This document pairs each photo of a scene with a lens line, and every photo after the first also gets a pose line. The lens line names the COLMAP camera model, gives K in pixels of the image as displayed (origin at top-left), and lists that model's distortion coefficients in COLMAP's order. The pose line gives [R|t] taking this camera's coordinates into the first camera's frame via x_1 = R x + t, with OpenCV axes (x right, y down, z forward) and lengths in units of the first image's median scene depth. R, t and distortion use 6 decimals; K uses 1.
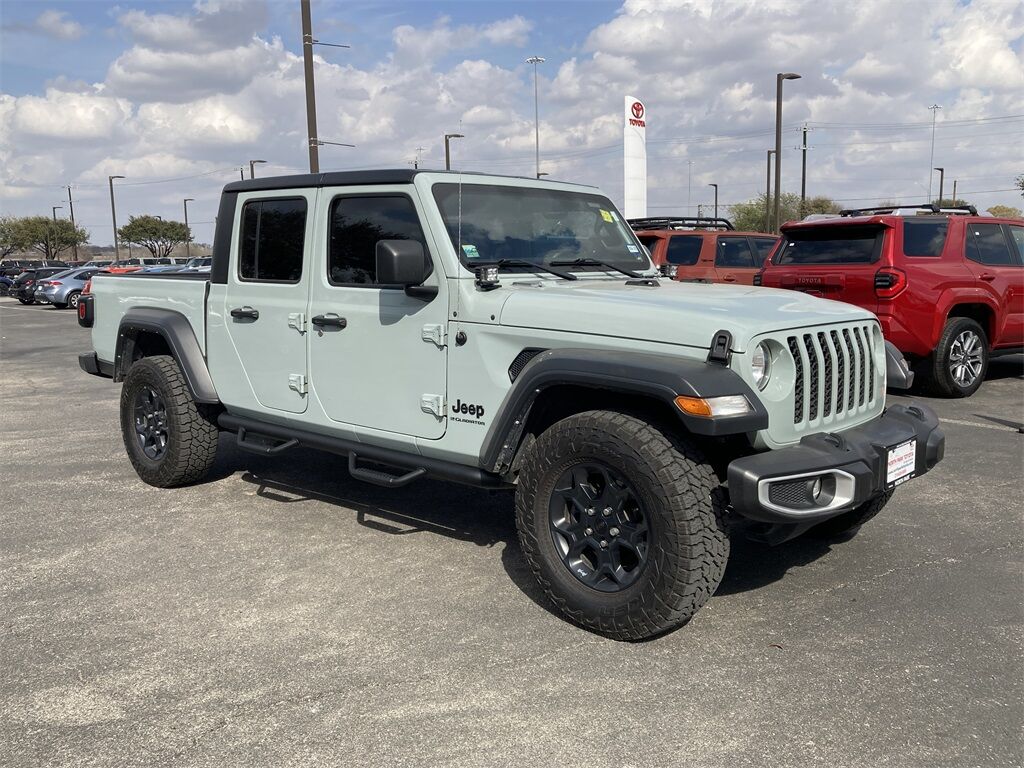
lens RADIAL K [[943.4, 0, 514.9], [0, 943.4, 382.6], [0, 0, 1]] dist [0.009856, 0.039644]
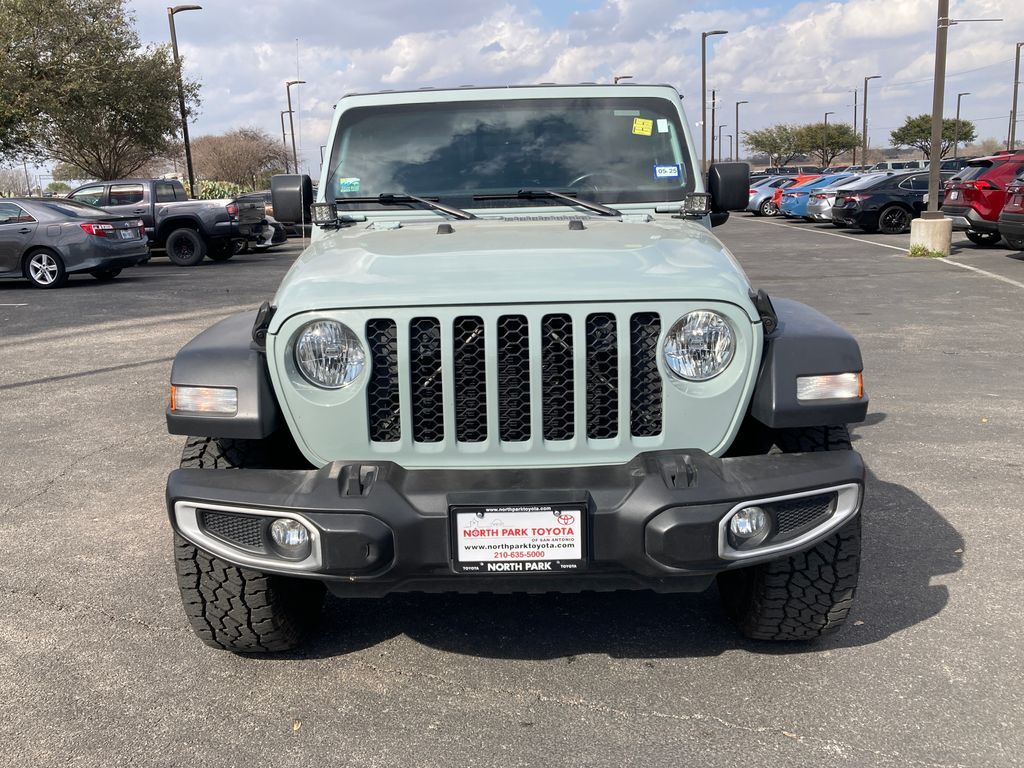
lens RADIAL K [[943.4, 0, 510.0], [0, 943.4, 382.7], [0, 0, 1]] dist [0.009856, 0.039644]
pose [[0.655411, 0.151836, -0.739853, 0.082475], [-0.075777, 0.987861, 0.135606, -0.009662], [0.751461, -0.032814, 0.658961, 0.057988]]
